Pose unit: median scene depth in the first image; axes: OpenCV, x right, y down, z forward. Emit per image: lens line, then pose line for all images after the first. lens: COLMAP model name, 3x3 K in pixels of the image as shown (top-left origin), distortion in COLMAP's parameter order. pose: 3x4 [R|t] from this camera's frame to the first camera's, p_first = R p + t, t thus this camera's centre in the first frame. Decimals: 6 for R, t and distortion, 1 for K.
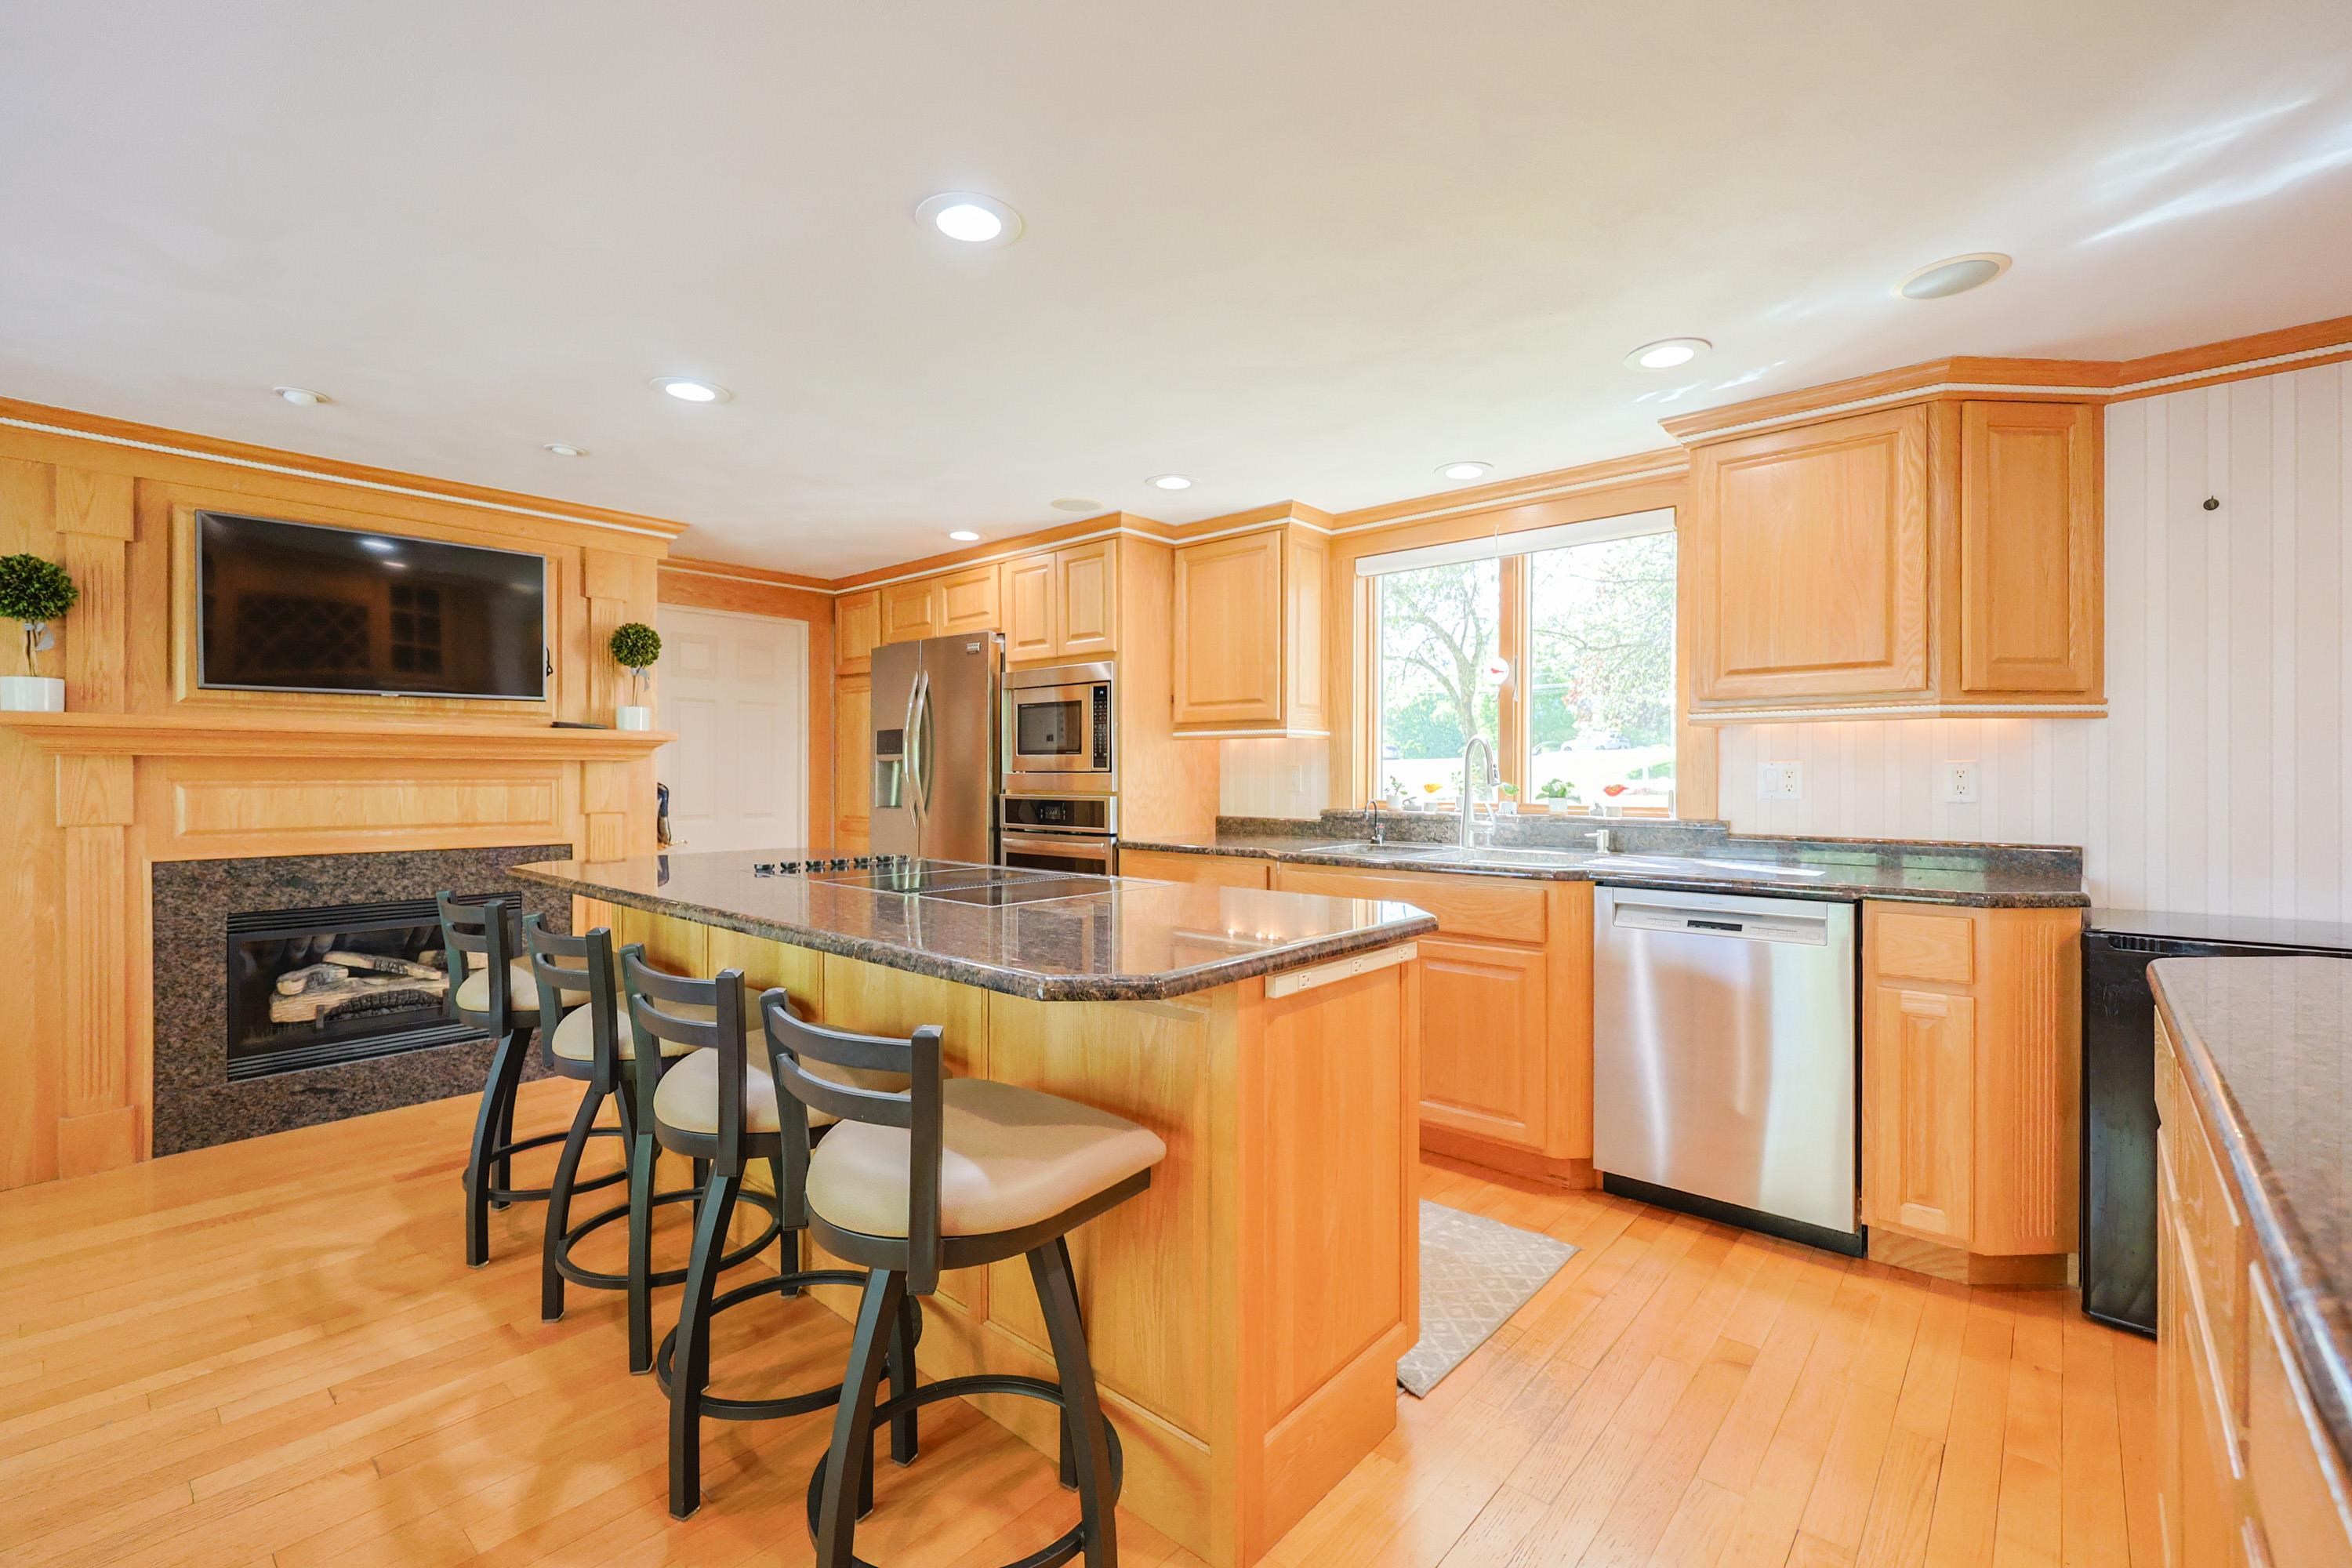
lens RADIAL K [[1006.5, 0, 1173.7], [0, 1006.5, 781.3], [0, 0, 1]] dist [-0.000462, -0.000117]
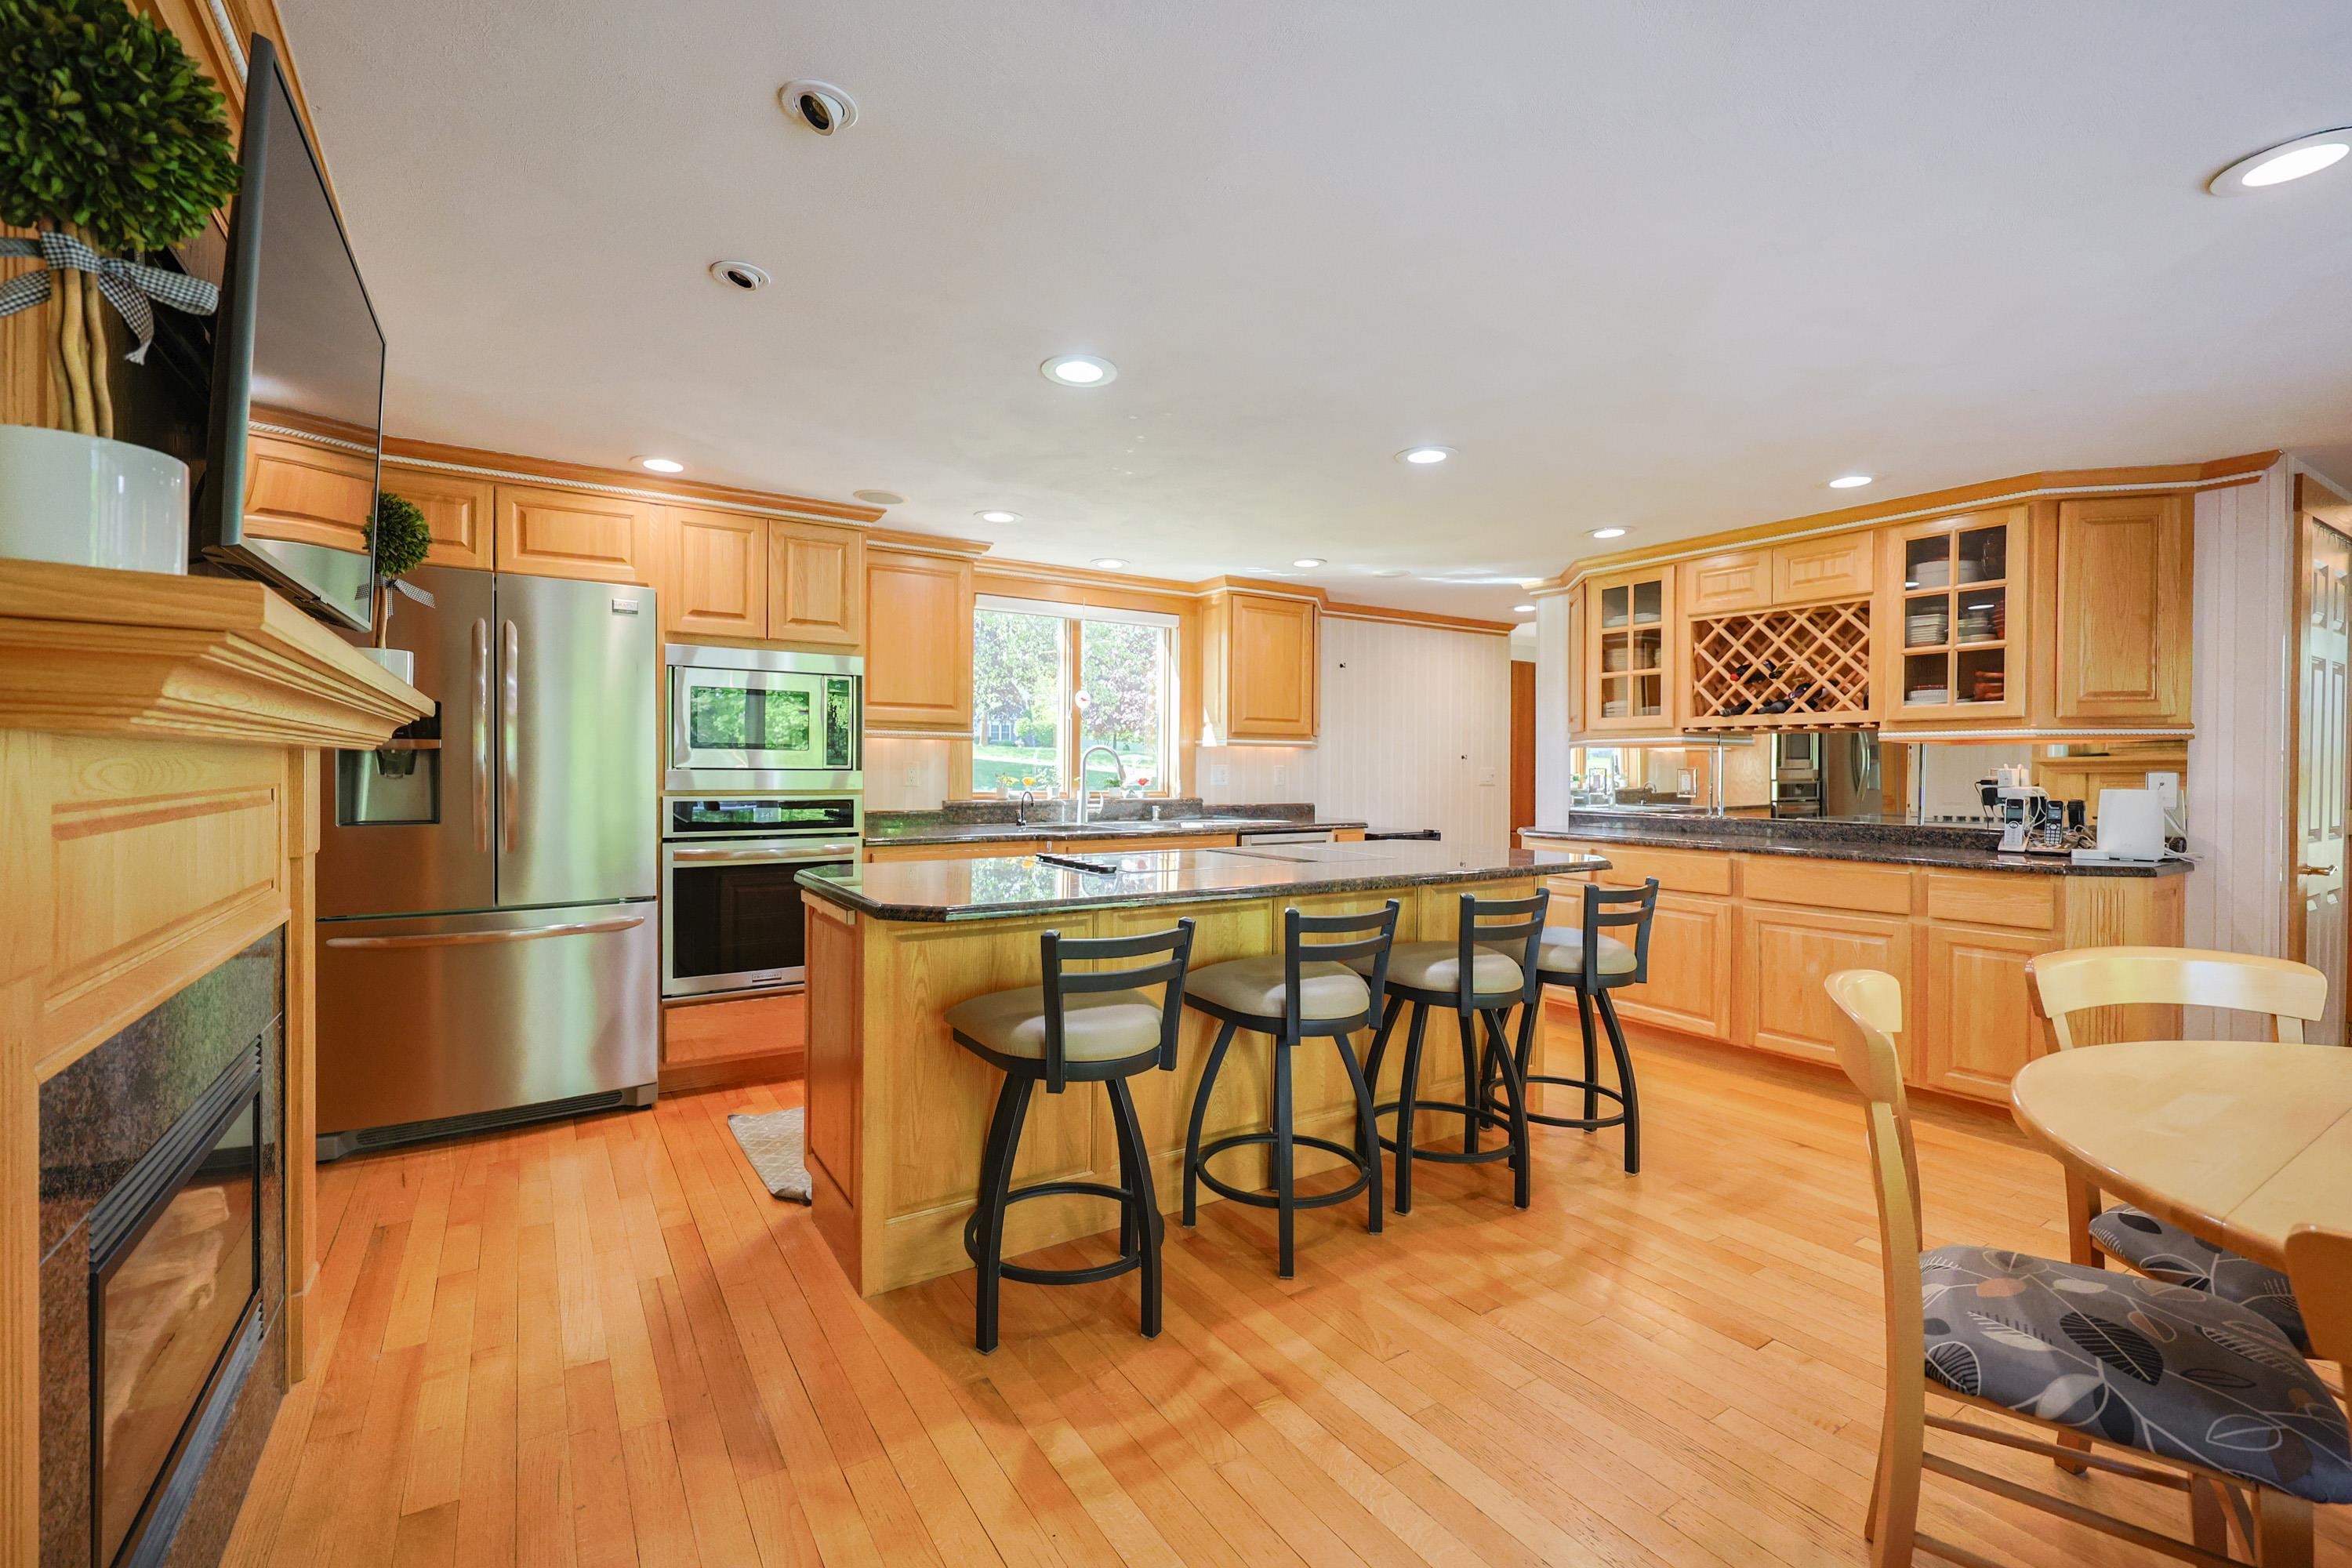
lens RADIAL K [[1006.5, 0, 1174.4], [0, 1006.5, 773.0], [0, 0, 1]] dist [-0.000462, -0.000117]
pose [[0.263911, -0.008792, 0.964507, -1.249149], [-0.005053, 0.999932, 0.010498, -0.025172], [-0.964534, -0.007644, 0.263849, 0.602207]]
